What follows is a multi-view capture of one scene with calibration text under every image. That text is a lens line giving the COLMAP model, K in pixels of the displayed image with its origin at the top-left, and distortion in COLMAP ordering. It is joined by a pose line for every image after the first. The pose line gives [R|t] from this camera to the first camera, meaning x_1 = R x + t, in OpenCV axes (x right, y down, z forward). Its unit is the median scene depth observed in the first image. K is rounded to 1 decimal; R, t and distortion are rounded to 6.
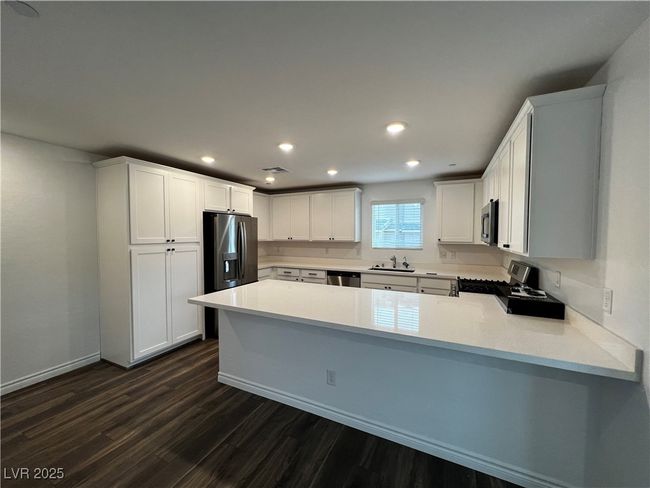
lens RADIAL K [[260.8, 0, 326.3], [0, 260.8, 244.2], [0, 0, 1]] dist [0.003973, 0.000284]
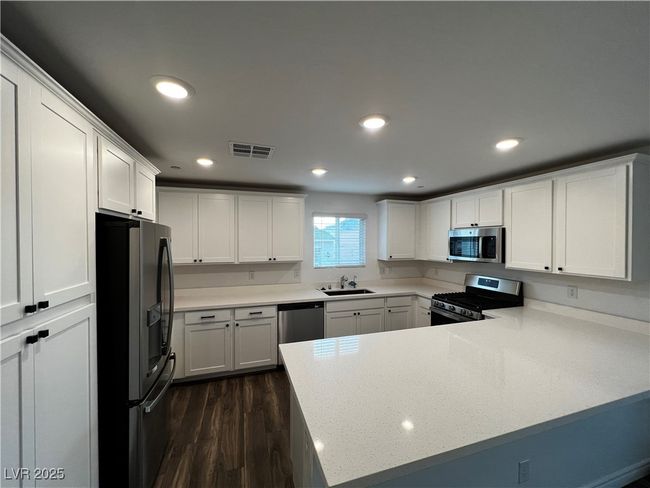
lens RADIAL K [[260.8, 0, 325.3], [0, 260.8, 242.1], [0, 0, 1]] dist [0.003973, 0.000284]
pose [[0.728602, -0.003975, 0.684926, -0.395916], [0.025324, 0.999456, -0.021139, -0.052502], [-0.684469, 0.032747, 0.728306, 0.387368]]
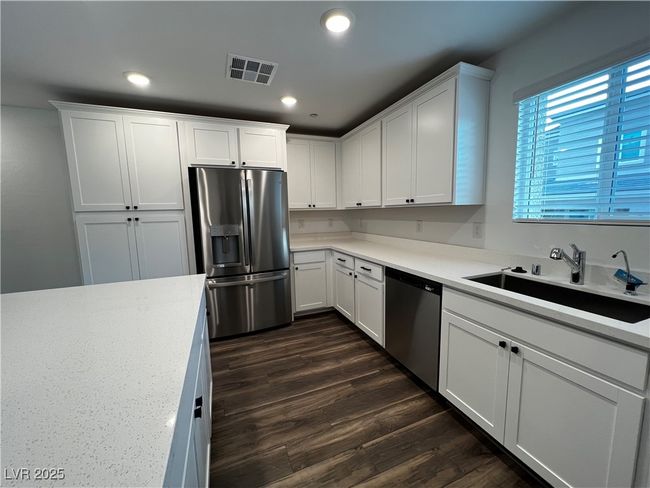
lens RADIAL K [[260.6, 0, 326.5], [0, 260.6, 241.8], [0, 0, 1]] dist [-0.001237, 0.000114]
pose [[0.740397, 0.058601, -0.669610, 0.247017], [-0.001361, 0.996321, 0.085688, 0.014272], [0.672168, -0.062532, 0.737753, 0.573735]]
